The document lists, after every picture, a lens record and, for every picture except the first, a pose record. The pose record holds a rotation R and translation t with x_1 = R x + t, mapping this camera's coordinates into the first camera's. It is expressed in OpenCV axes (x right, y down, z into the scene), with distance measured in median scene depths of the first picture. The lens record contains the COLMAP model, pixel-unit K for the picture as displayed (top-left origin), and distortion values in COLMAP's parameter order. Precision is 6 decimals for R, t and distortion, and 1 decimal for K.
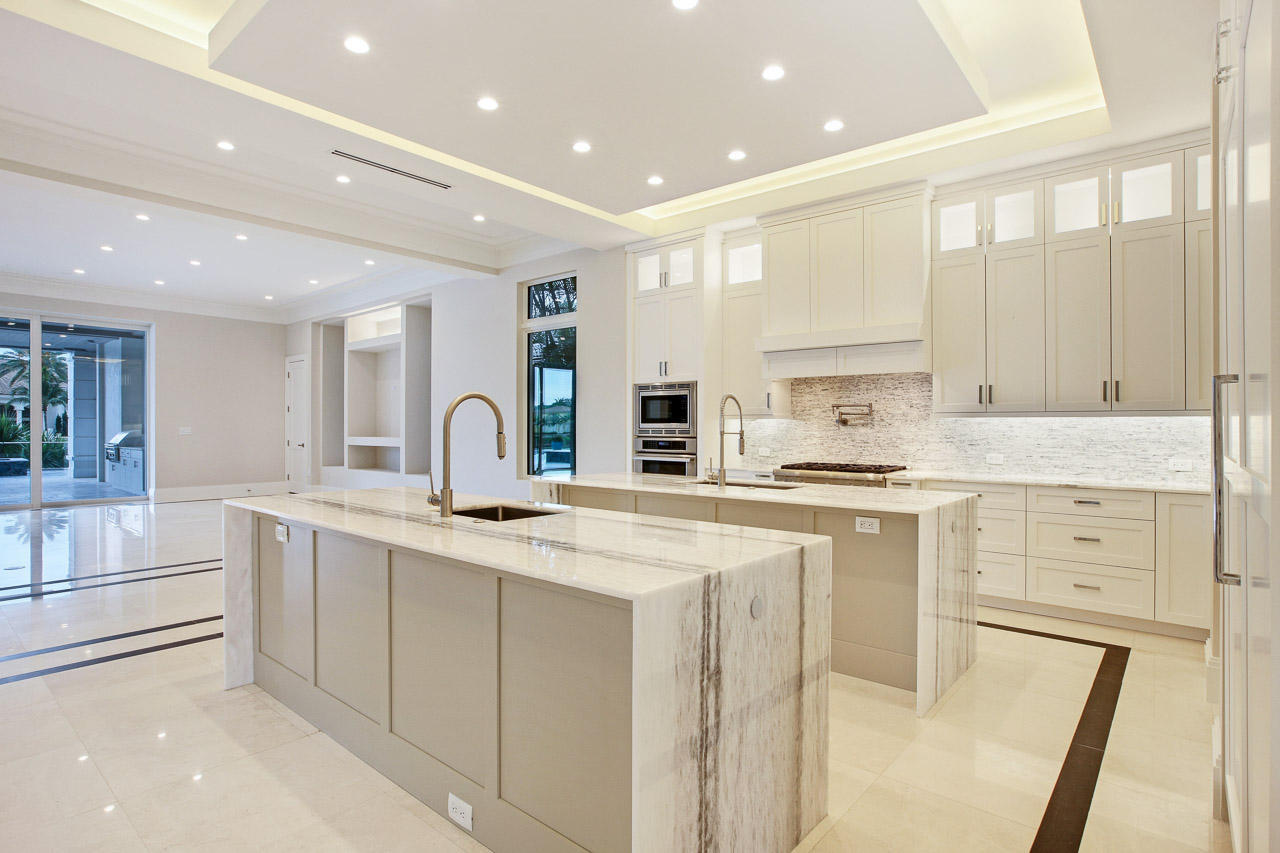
lens RADIAL K [[643.9, 0, 640.0], [0, 643.9, 426.5], [0, 0, 1]] dist [-0.000526, 0.000072]
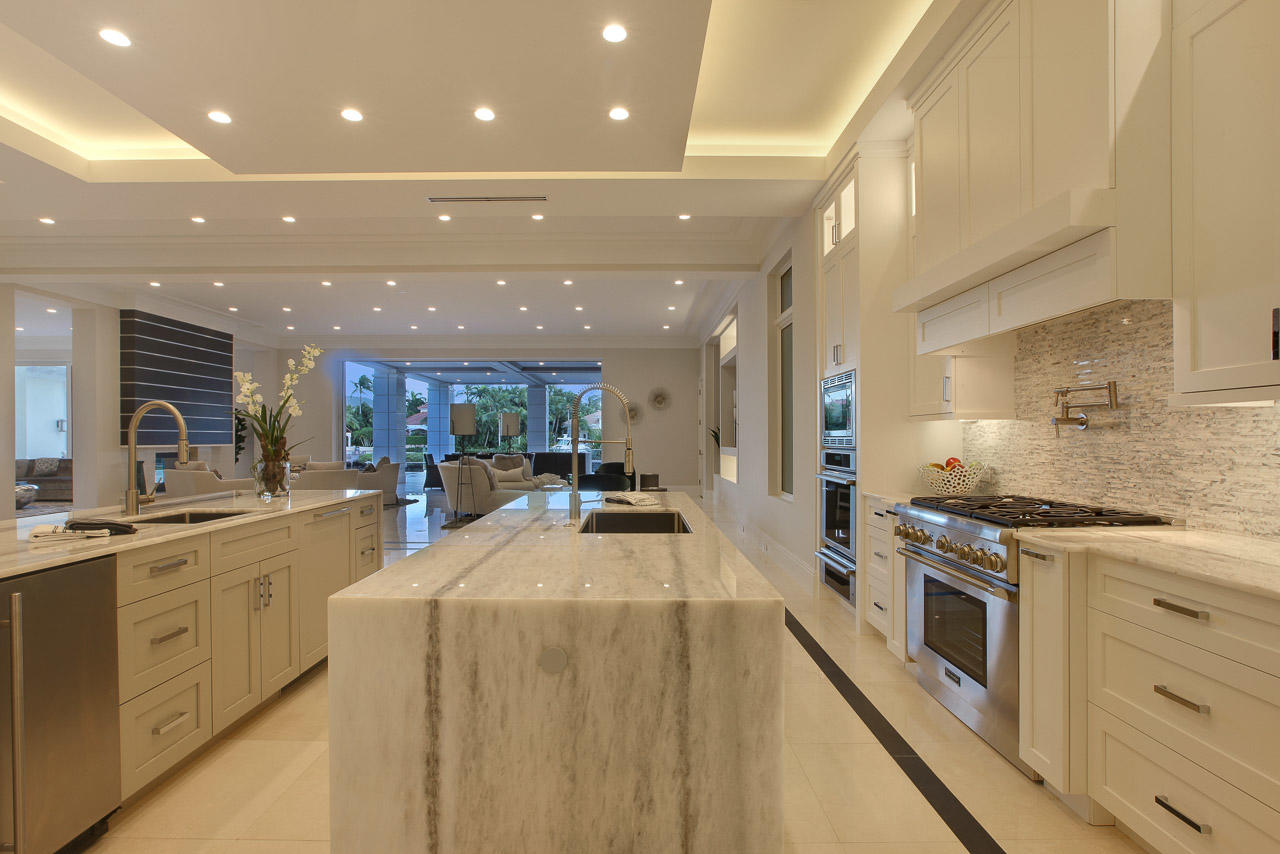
lens RADIAL K [[614.7, 0, 640.0], [0, 614.7, 427.0], [0, 0, 1]] dist [-0.000411, 0.000070]
pose [[0.646562, -0.009252, -0.762806, 0.475138], [-0.009651, 0.999747, -0.020306, 0.010933], [0.762801, 0.020491, 0.646309, 0.421411]]
